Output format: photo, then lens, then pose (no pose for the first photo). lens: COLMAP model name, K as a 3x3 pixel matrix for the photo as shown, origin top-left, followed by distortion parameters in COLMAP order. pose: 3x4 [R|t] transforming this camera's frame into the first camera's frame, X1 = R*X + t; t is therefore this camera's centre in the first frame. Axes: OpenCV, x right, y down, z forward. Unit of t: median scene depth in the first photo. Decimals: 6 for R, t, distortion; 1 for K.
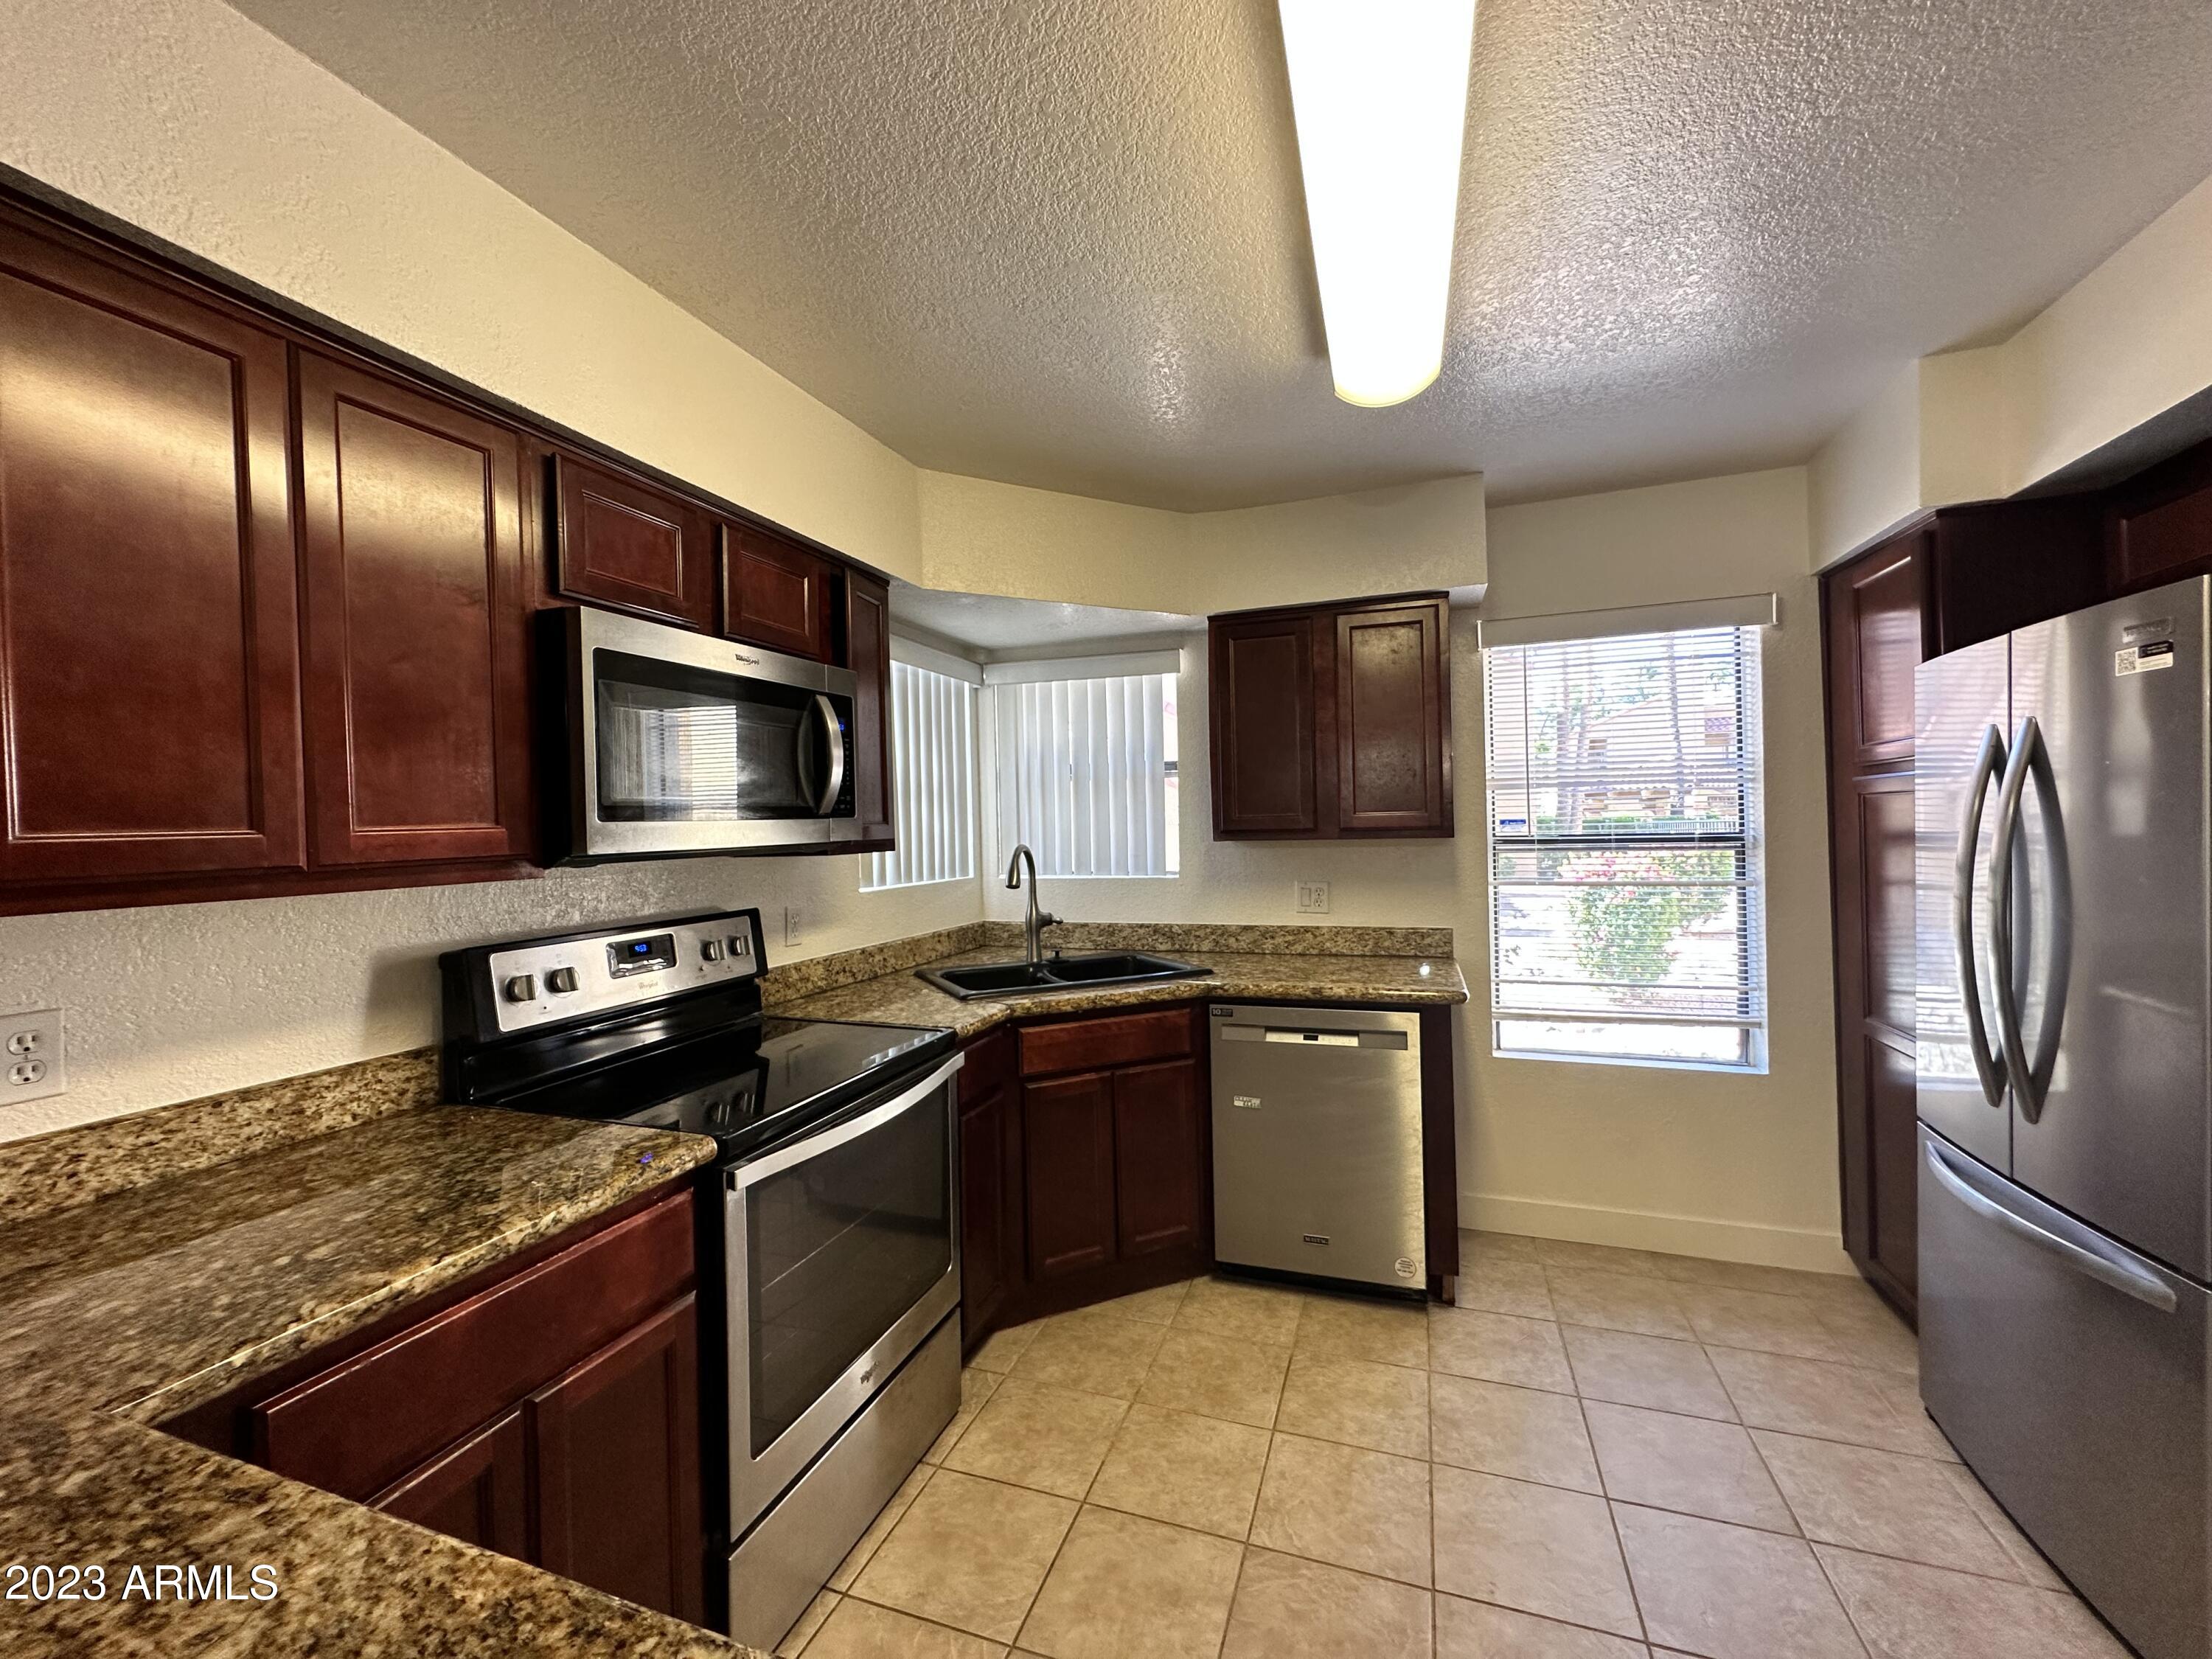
lens RADIAL K [[883.6, 0, 1101.8], [0, 883.6, 829.6], [0, 0, 1]] dist [-0.002923, 0.001451]
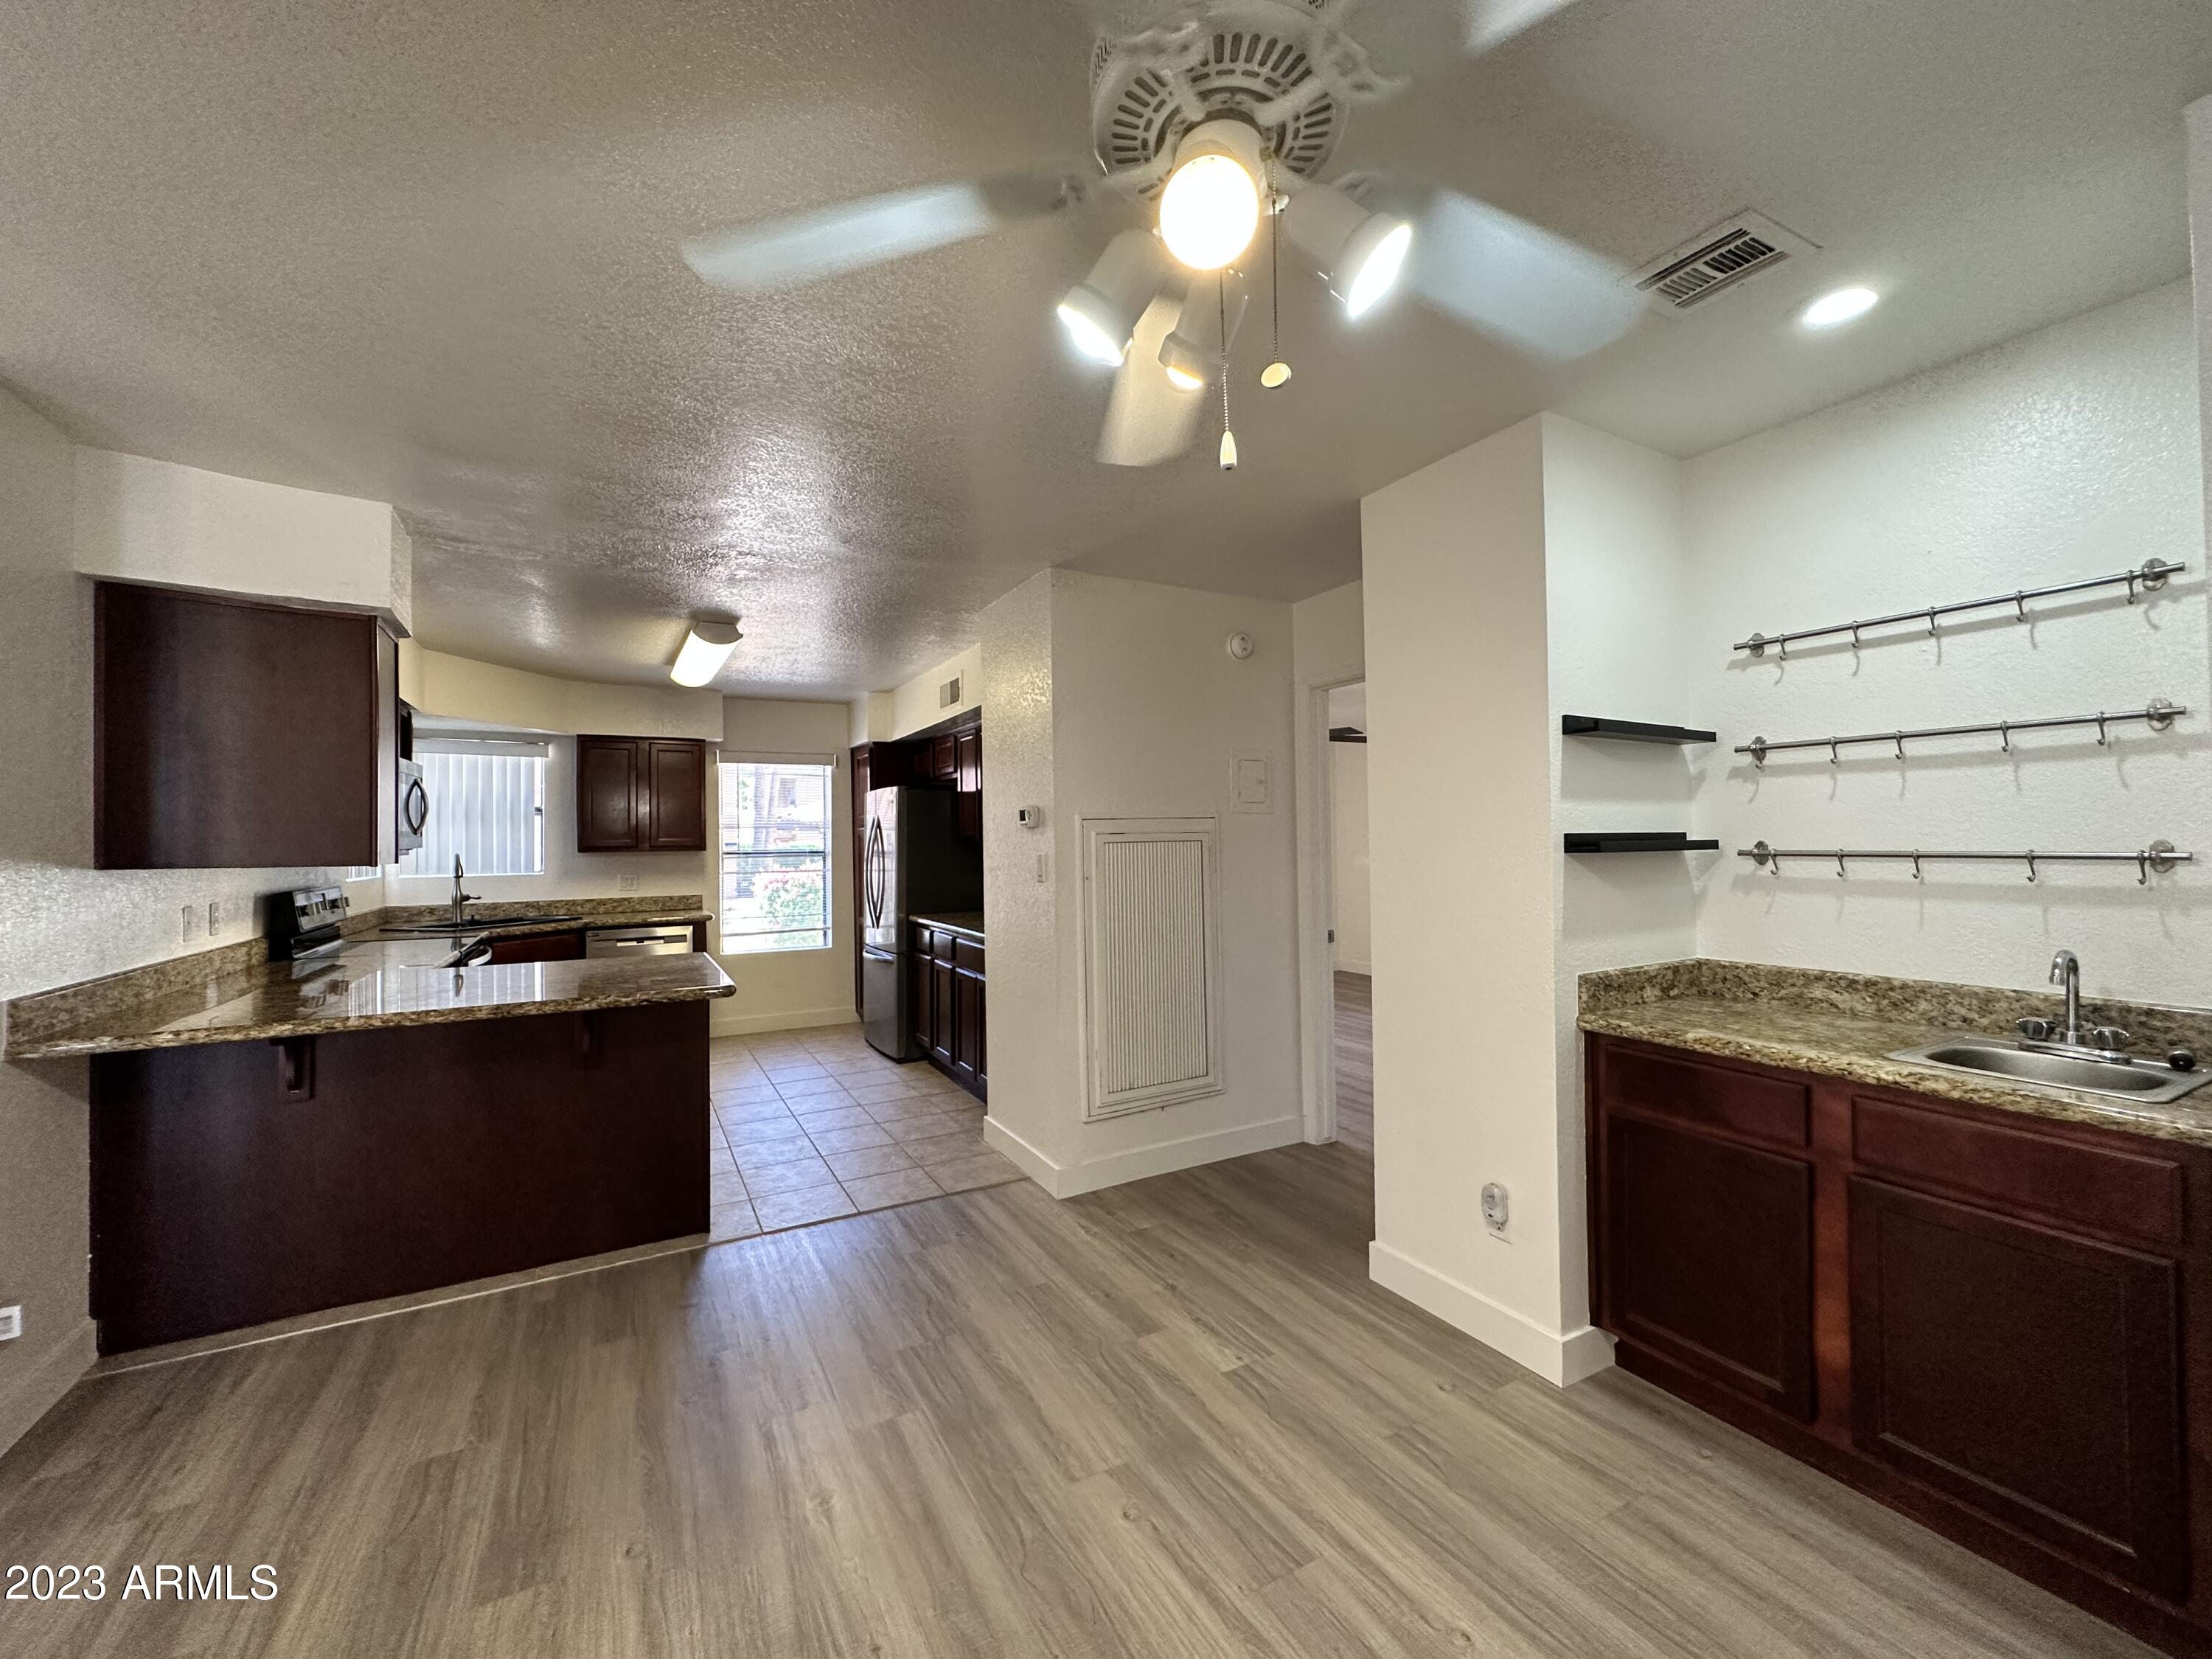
lens RADIAL K [[883.6, 0, 1102.4], [0, 883.6, 823.3], [0, 0, 1]] dist [-0.002923, 0.001451]
pose [[0.658892, 0.031287, 0.751586, -0.710532], [-0.001842, 0.999199, -0.039980, 0.030759], [-0.752235, 0.024958, 0.658422, -1.399203]]
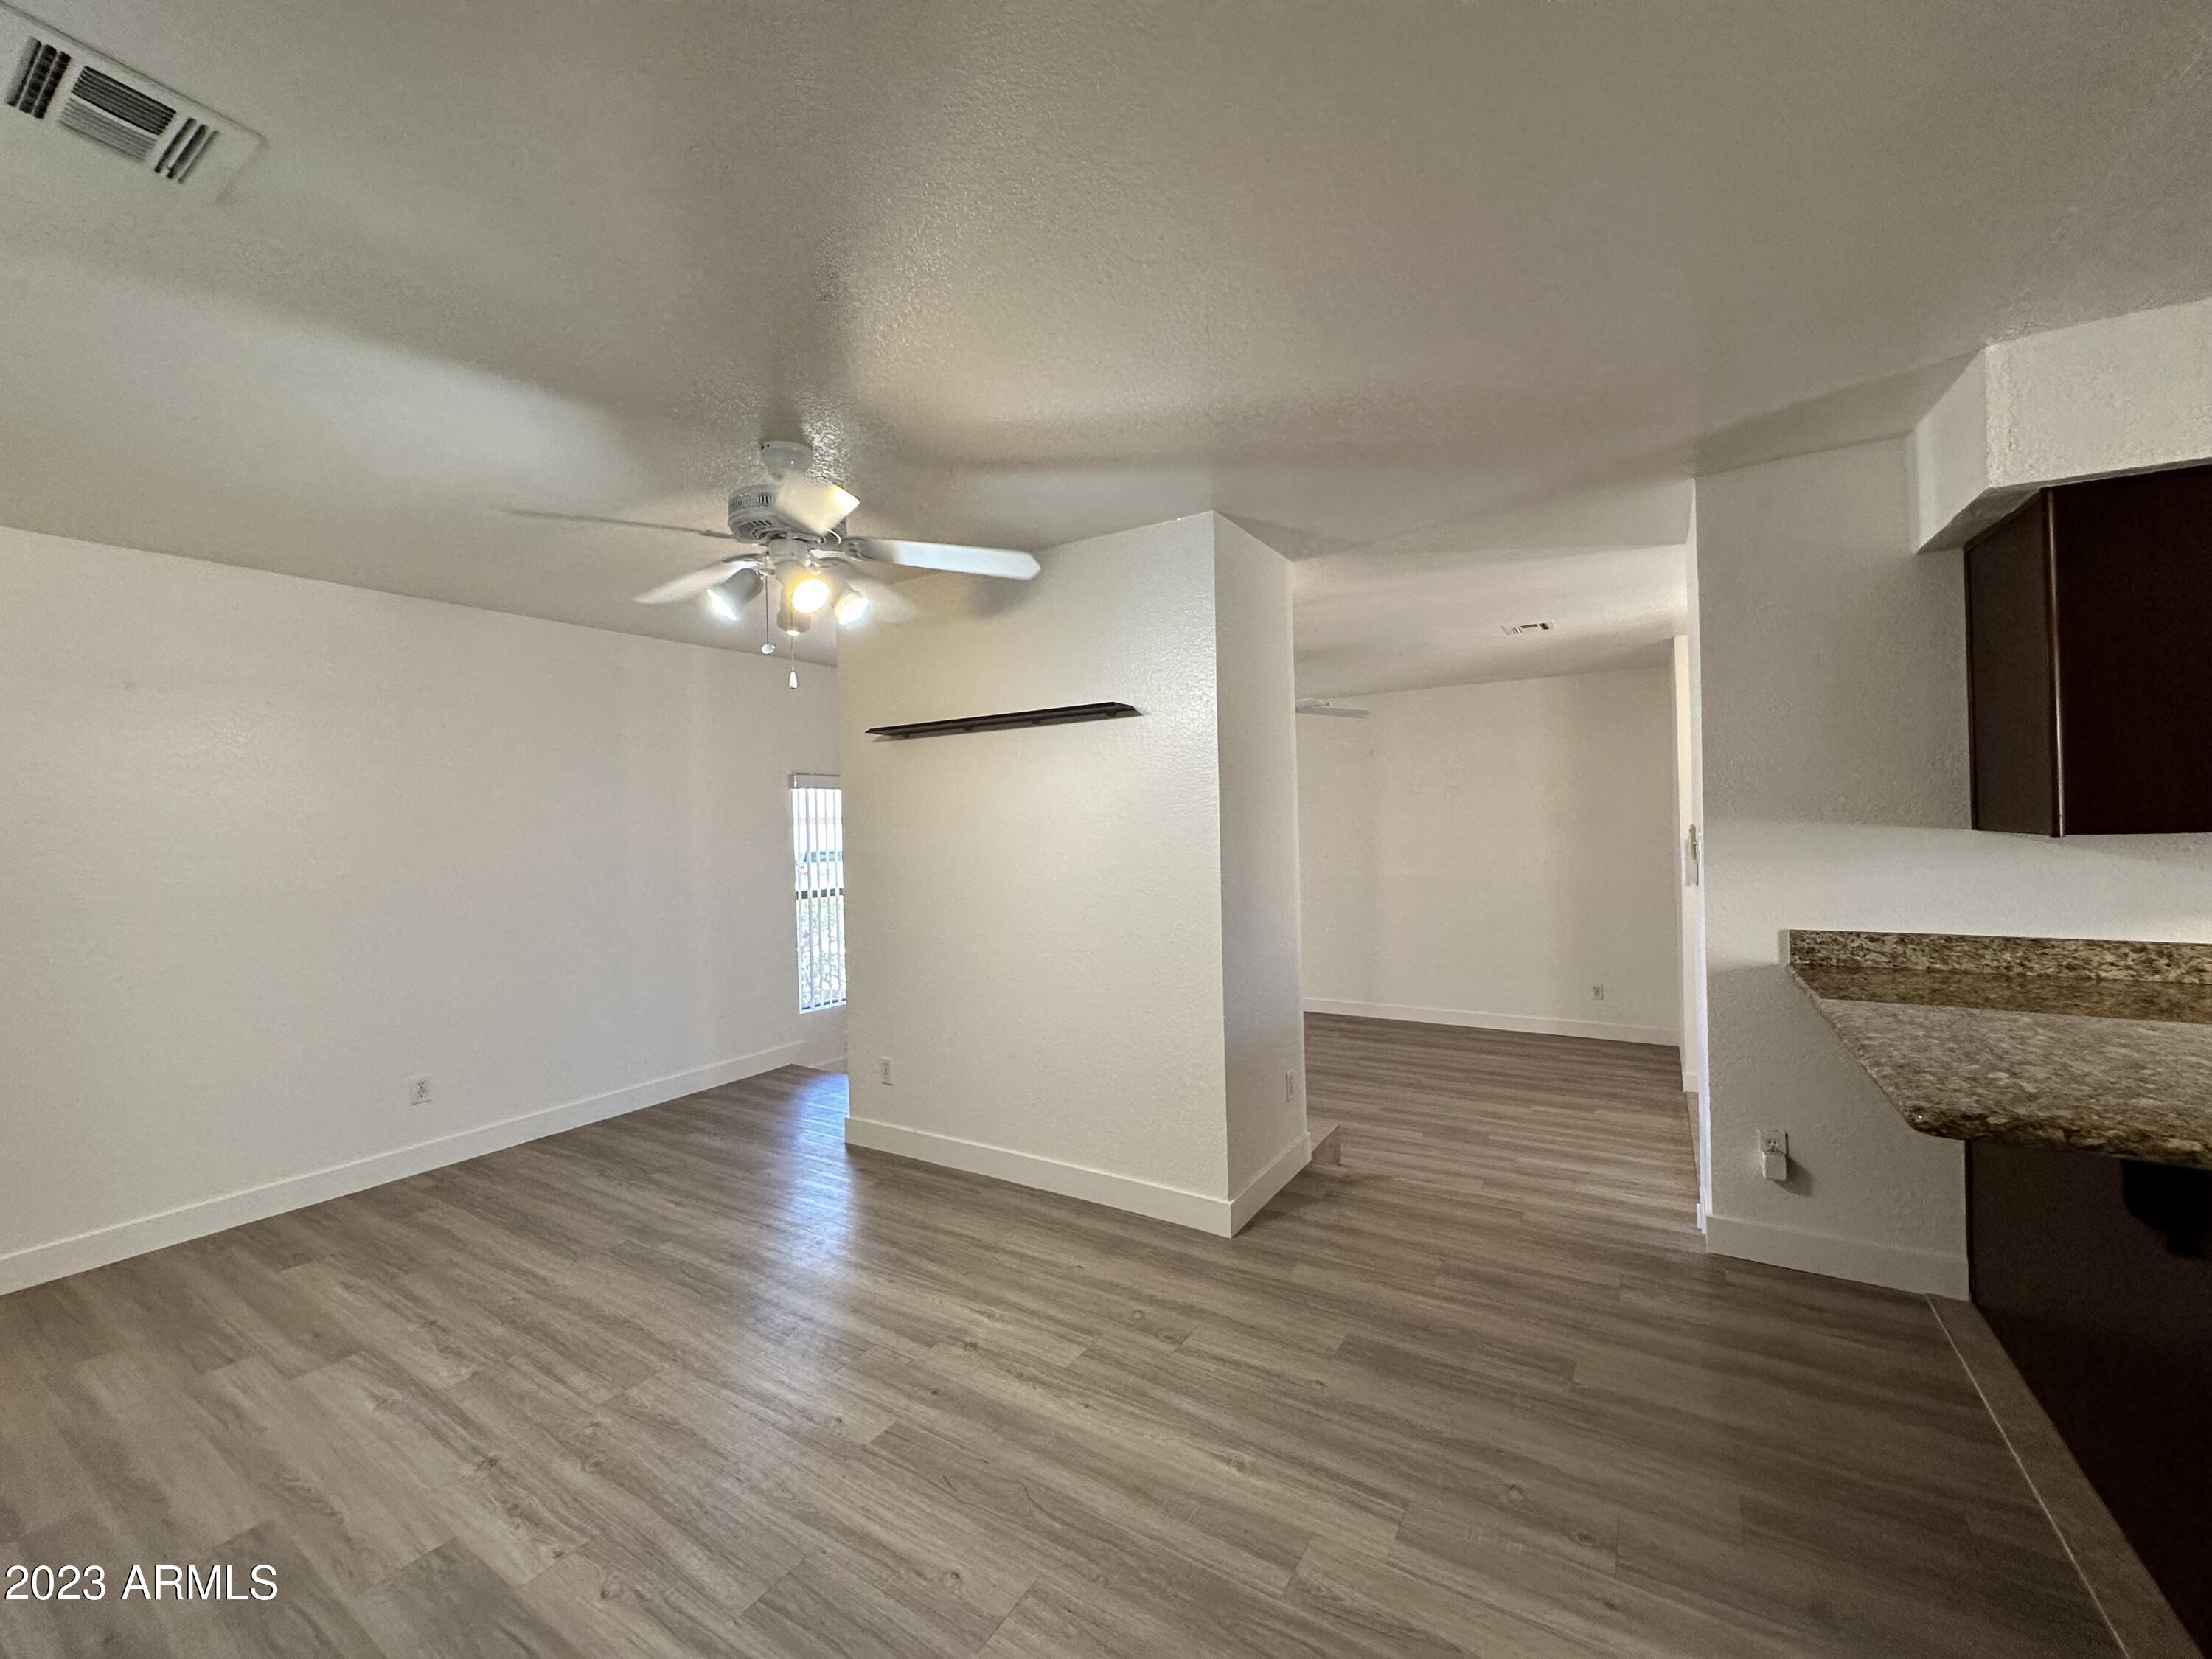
lens RADIAL K [[883.6, 0, 1106.9], [0, 883.6, 829.6], [0, 0, 1]] dist [-0.002923, 0.001451]
pose [[-0.213784, 0.031744, -0.976365, 0.529648], [0.026337, 0.999296, 0.026723, -0.008715], [0.976526, -0.020001, -0.214470, -0.620872]]
